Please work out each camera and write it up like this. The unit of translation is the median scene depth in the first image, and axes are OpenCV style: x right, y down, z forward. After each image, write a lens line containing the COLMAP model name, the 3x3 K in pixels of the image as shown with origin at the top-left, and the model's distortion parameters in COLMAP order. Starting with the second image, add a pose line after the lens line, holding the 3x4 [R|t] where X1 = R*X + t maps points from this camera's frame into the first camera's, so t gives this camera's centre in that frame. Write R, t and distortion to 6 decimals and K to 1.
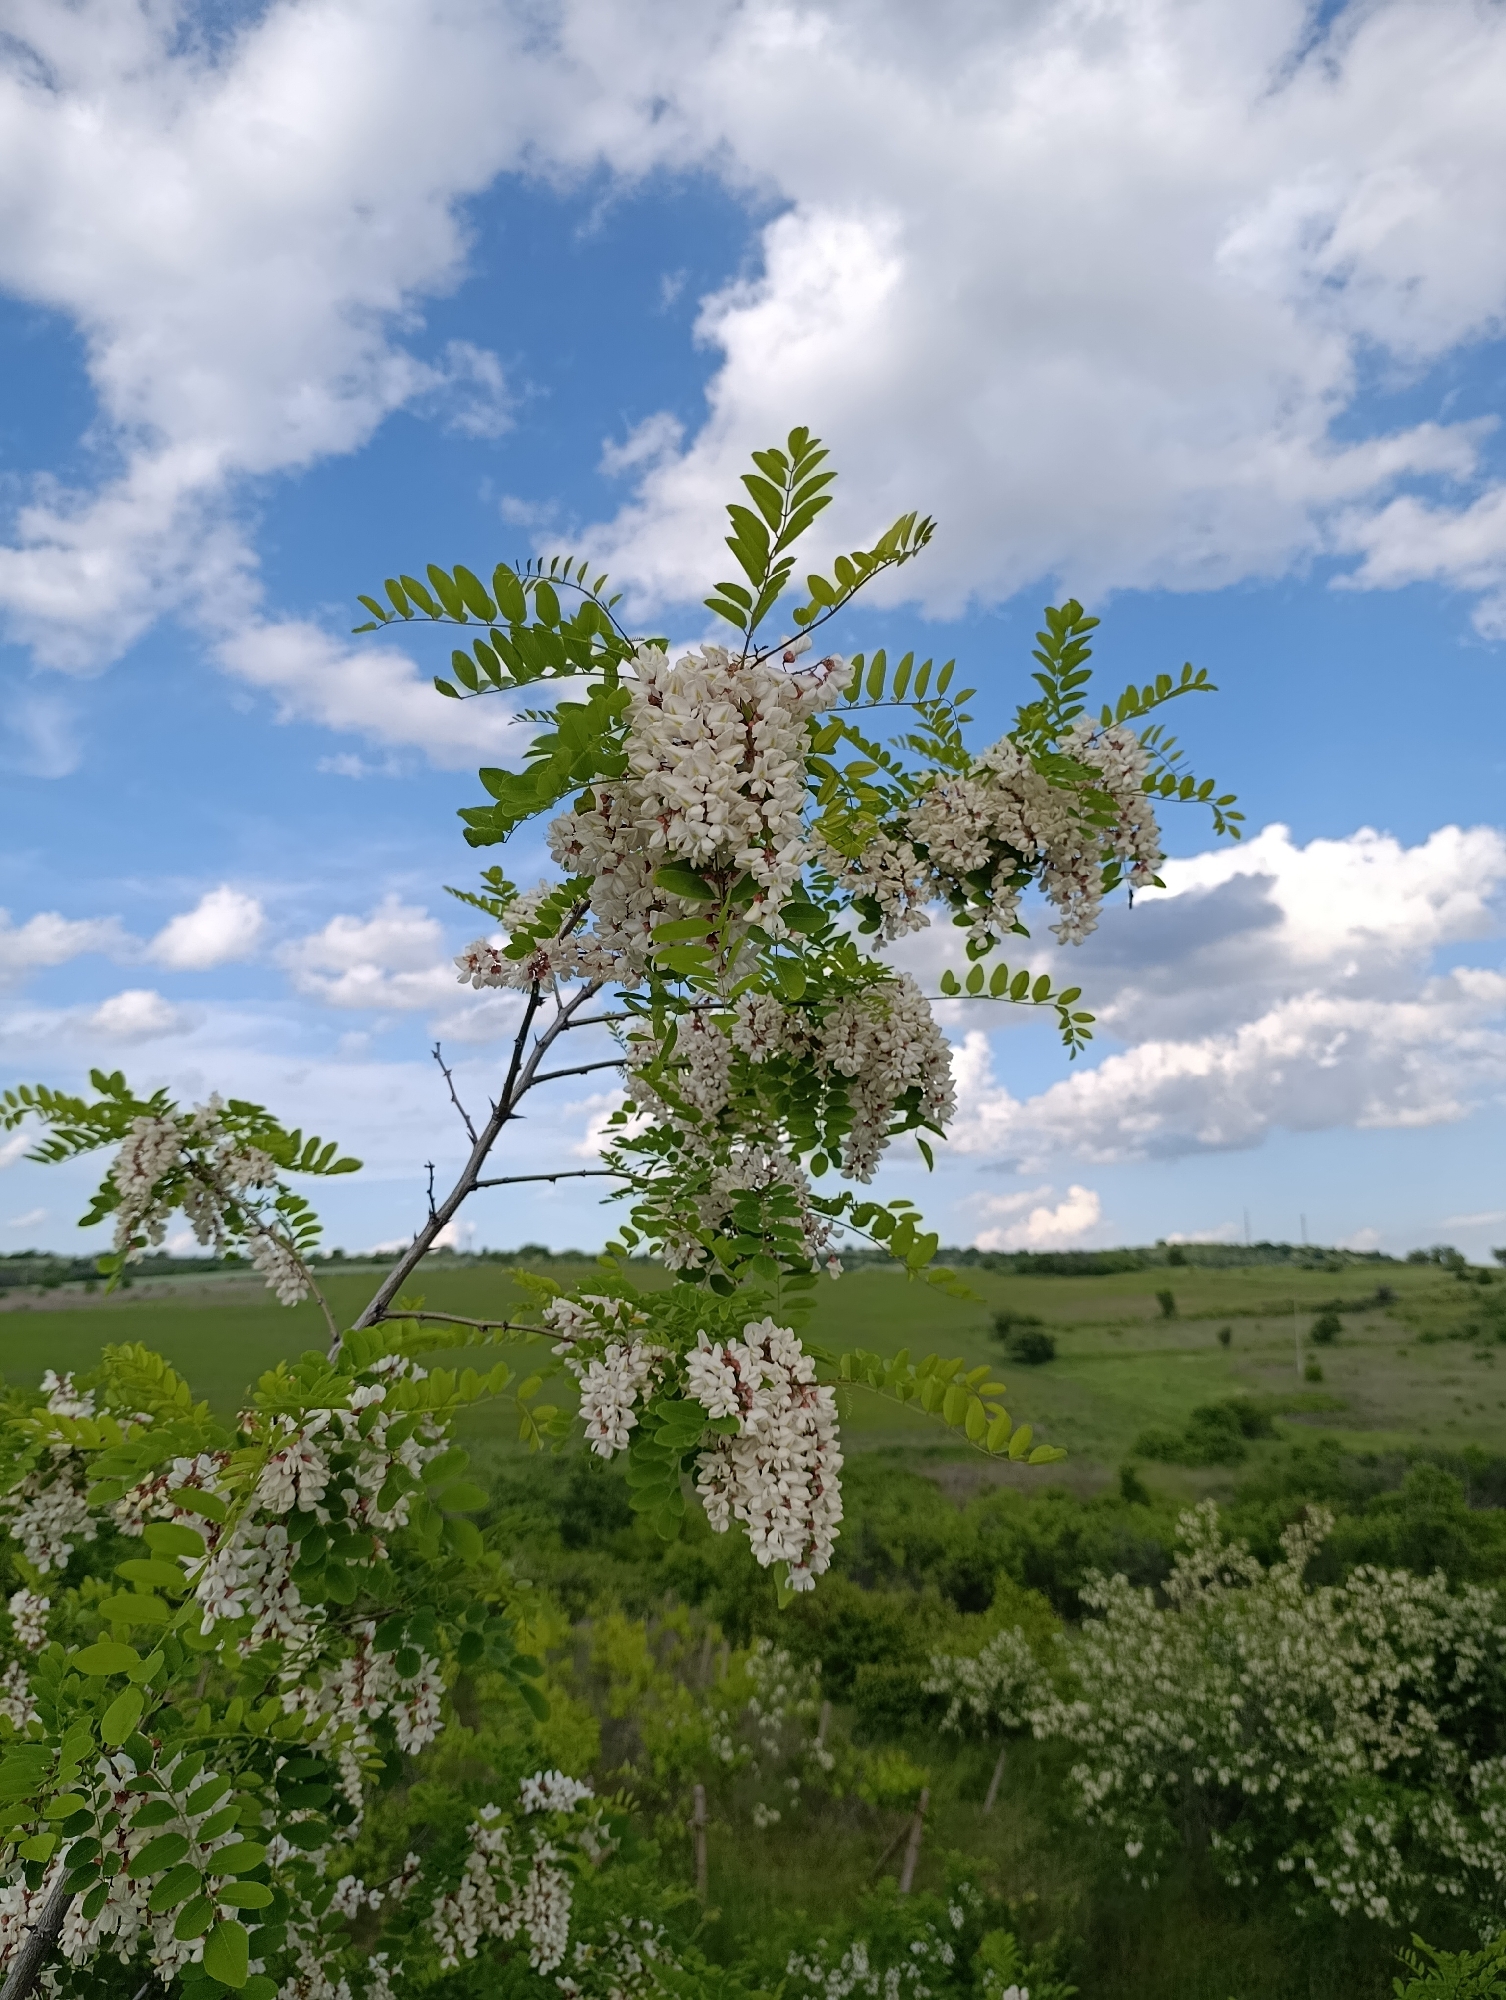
lens RADIAL K [[1348.1, 0, 750.9], [0, 1348.1, 1061.1], [0, 0, 1]] dist [0.012500, -0.011197]
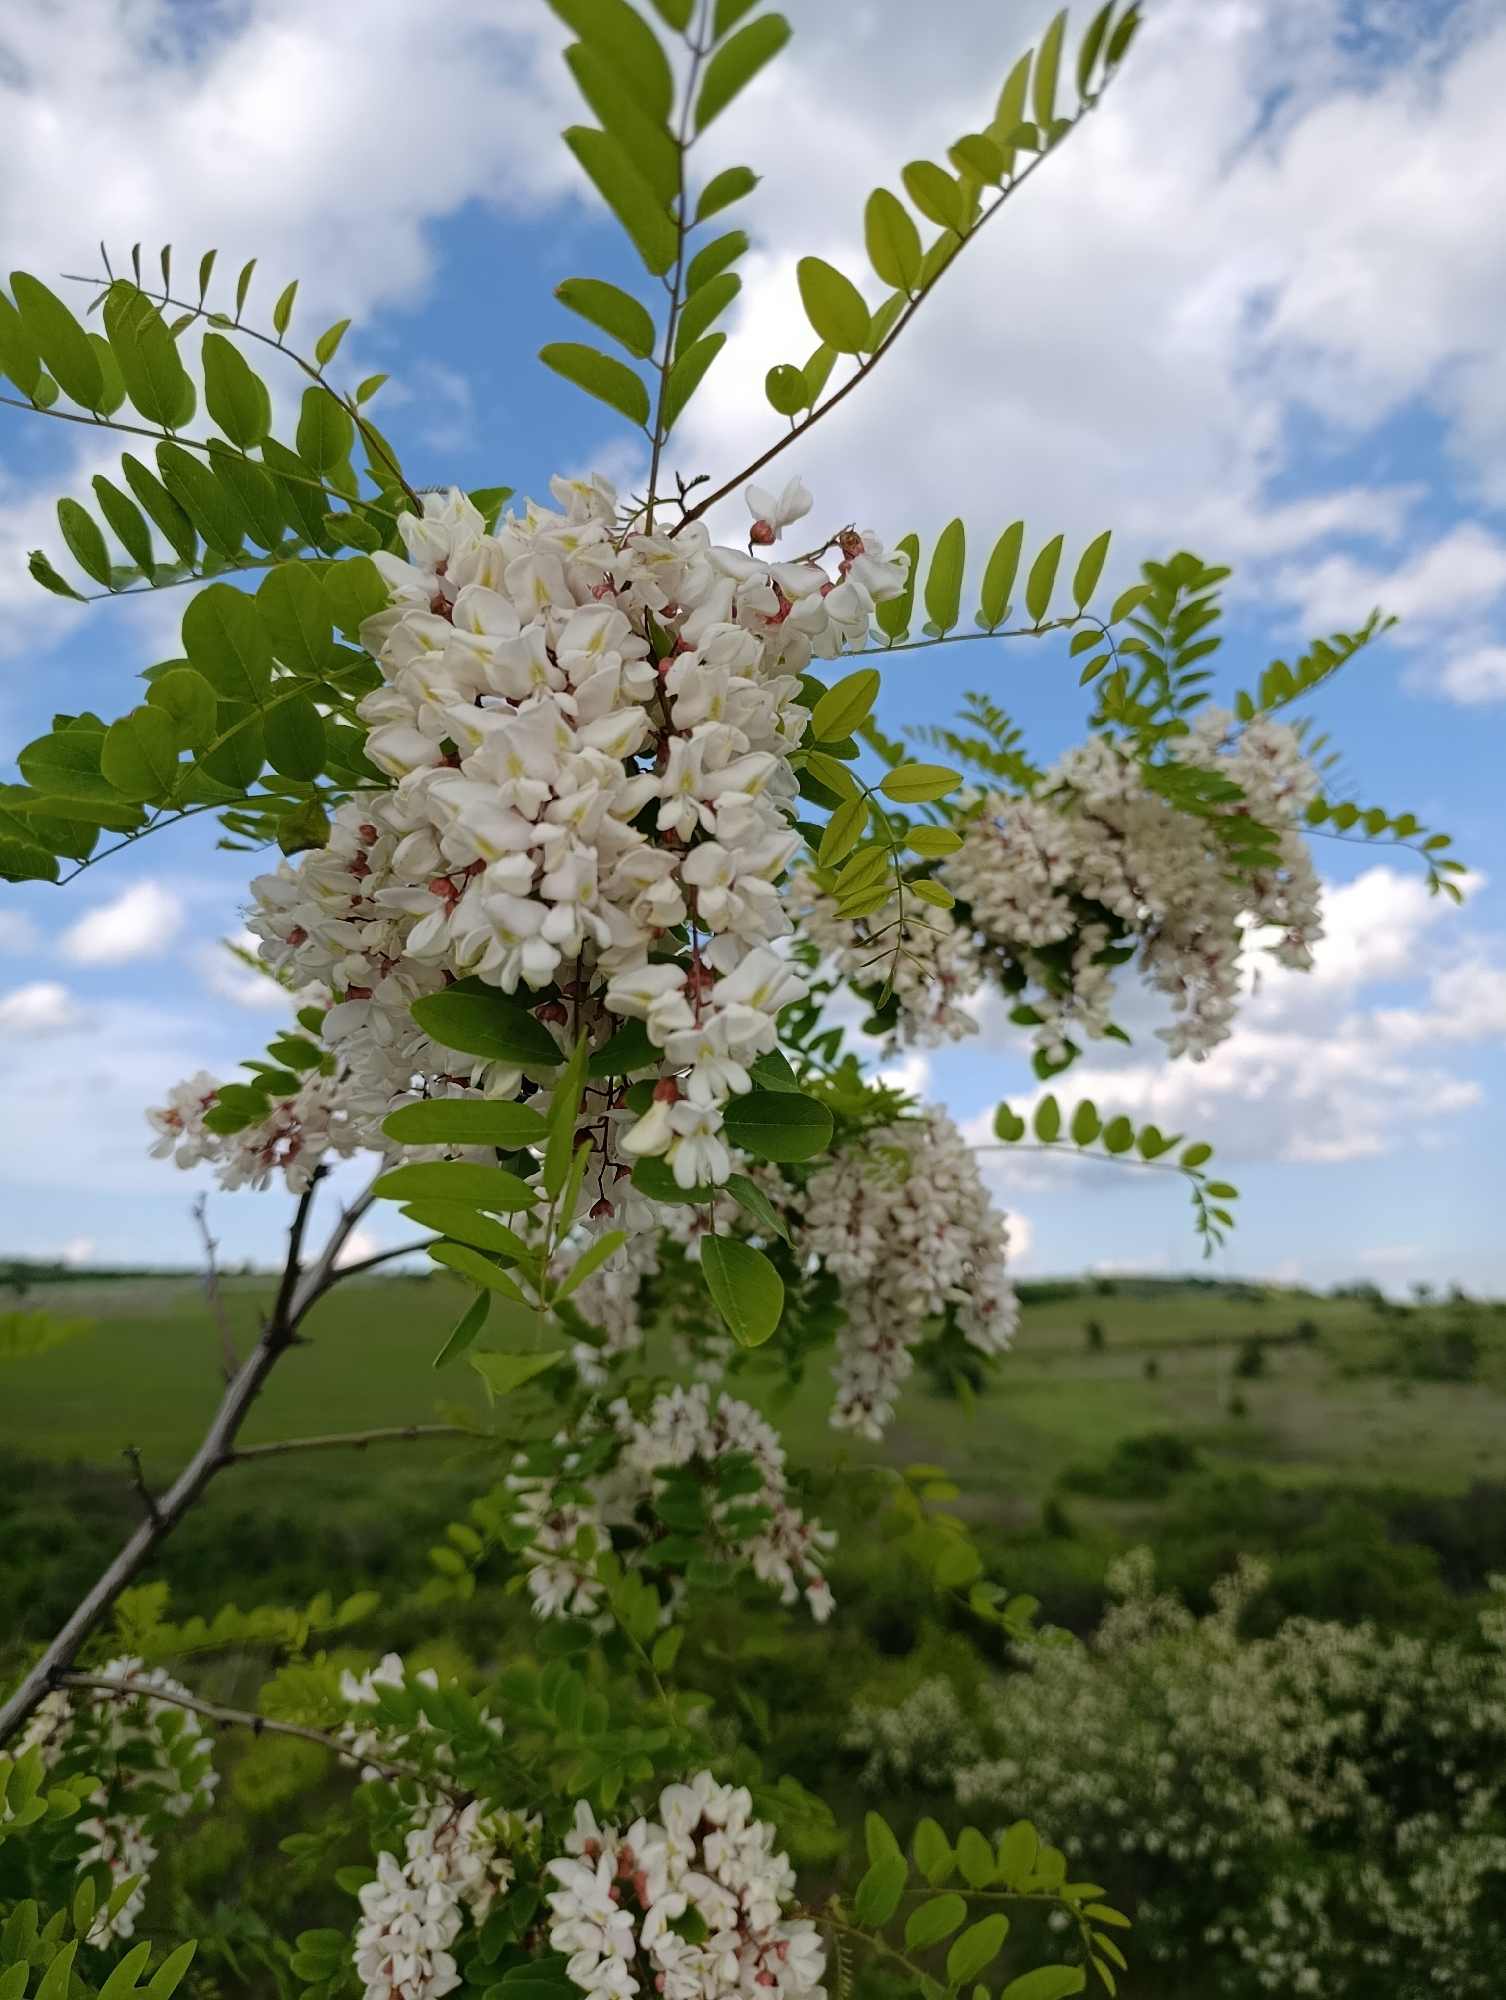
lens RADIAL K [[1348.1, 0, 751.0], [0, 1348.1, 998.7], [0, 0, 1]] dist [0.012500, -0.011197]
pose [[0.999548, 0.013485, 0.026865, 0.016399], [-0.011880, 0.998184, -0.059050, -0.120891], [-0.027613, 0.058704, 0.997893, 0.587535]]
